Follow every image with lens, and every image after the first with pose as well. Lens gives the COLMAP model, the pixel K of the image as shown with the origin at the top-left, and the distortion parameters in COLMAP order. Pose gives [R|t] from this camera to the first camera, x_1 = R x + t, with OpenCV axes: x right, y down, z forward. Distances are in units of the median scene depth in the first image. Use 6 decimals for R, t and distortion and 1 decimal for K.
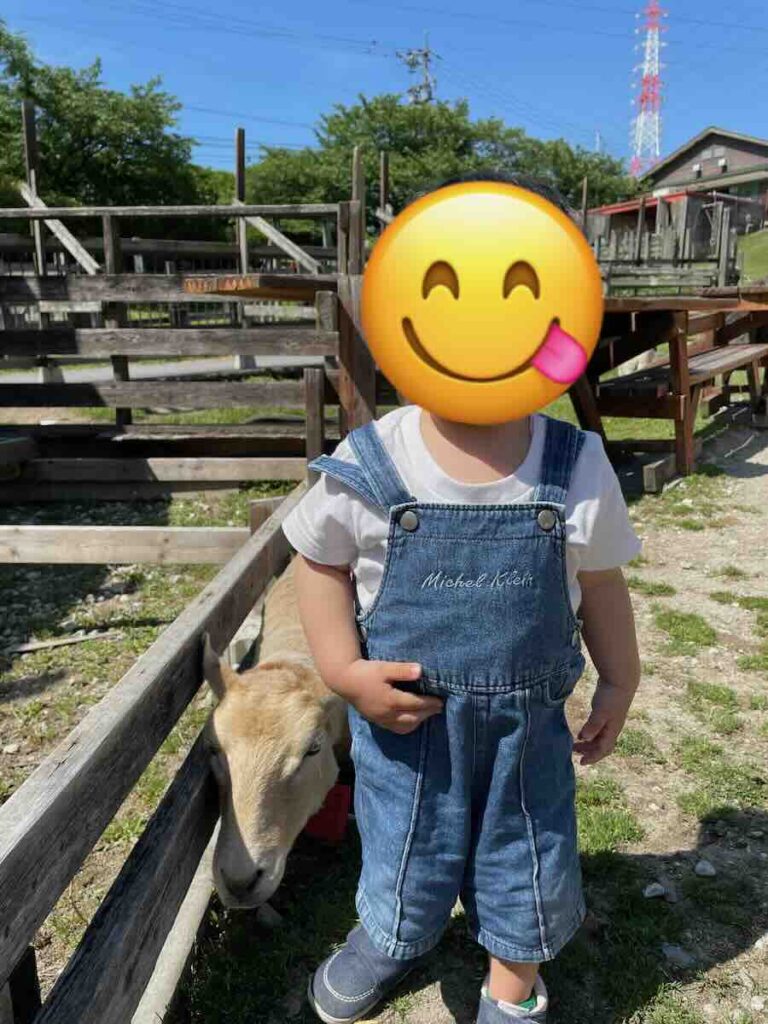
lens RADIAL K [[732.2, 0, 391.7], [0, 732.2, 510.3], [0, 0, 1]] dist [0.076534, -0.110139]
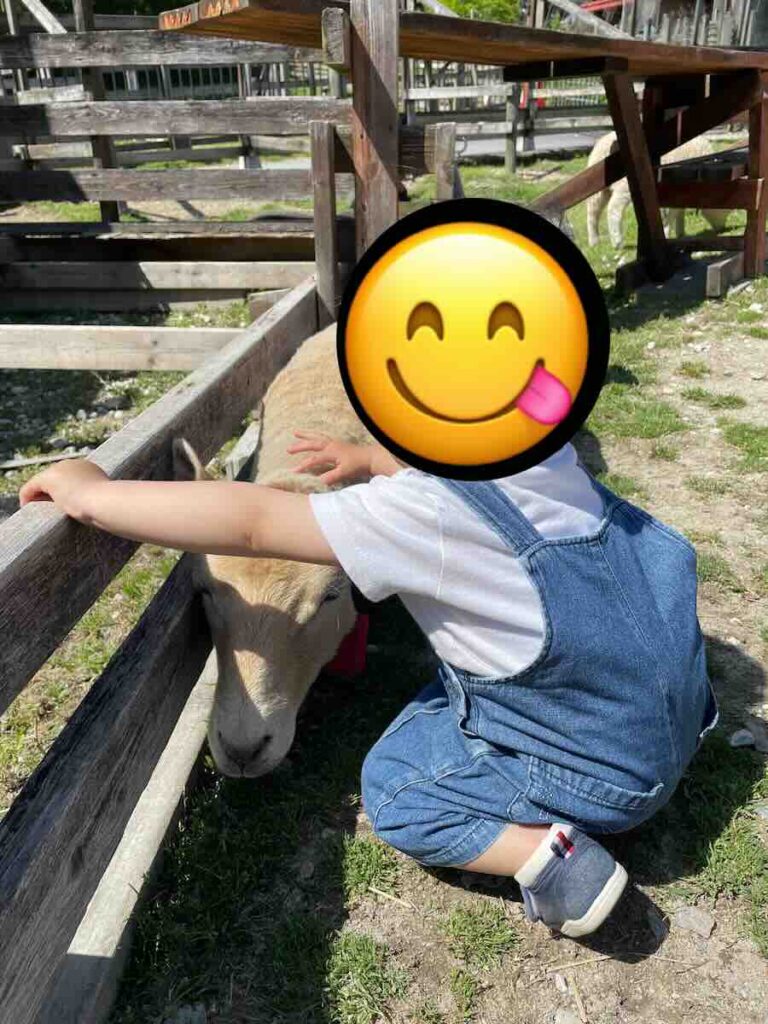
lens RADIAL K [[732.2, 0, 391.7], [0, 732.2, 510.3], [0, 0, 1]] dist [0.076534, -0.110139]
pose [[0.999690, 0.005160, -0.024355, -0.006194], [0.000299, 0.975722, 0.219014, 0.035754], [0.024894, -0.218953, 0.975418, 0.101675]]
